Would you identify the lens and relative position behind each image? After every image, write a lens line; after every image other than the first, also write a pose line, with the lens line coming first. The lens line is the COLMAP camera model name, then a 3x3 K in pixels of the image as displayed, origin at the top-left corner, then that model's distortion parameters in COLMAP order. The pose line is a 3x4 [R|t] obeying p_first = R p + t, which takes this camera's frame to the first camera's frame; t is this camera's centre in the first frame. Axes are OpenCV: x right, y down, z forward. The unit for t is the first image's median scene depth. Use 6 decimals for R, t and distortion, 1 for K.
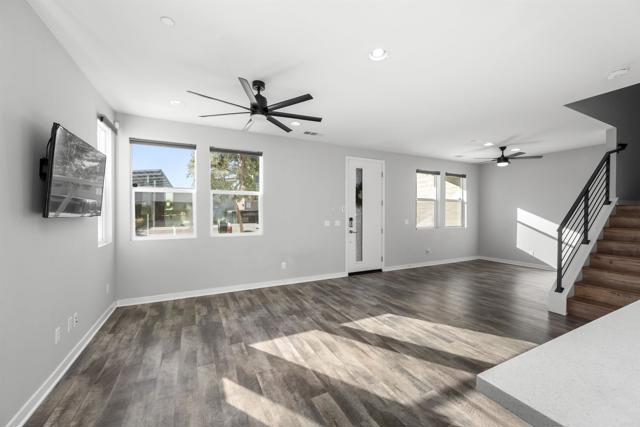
lens RADIAL K [[254.8, 0, 320.2], [0, 254.8, 213.8], [0, 0, 1]] dist [-0.000119, 0.000009]
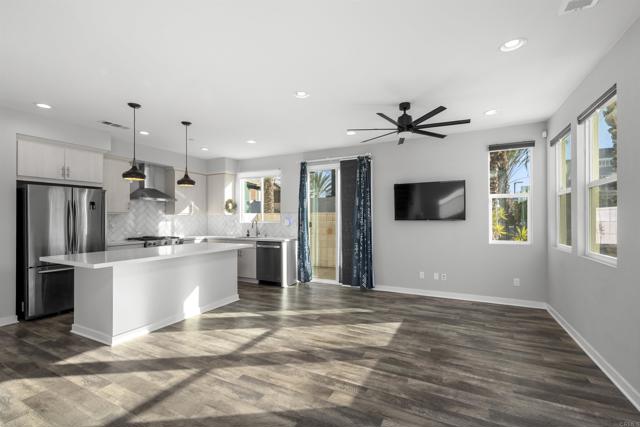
lens RADIAL K [[285.1, 0, 321.7], [0, 285.1, 216.8], [0, 0, 1]] dist [0.000093, 0.000023]
pose [[-0.804476, -0.002060, -0.593982, 0.697906], [-0.000094, 0.999994, -0.003342, -0.006629], [0.593985, -0.002633, -0.804472, 1.551478]]
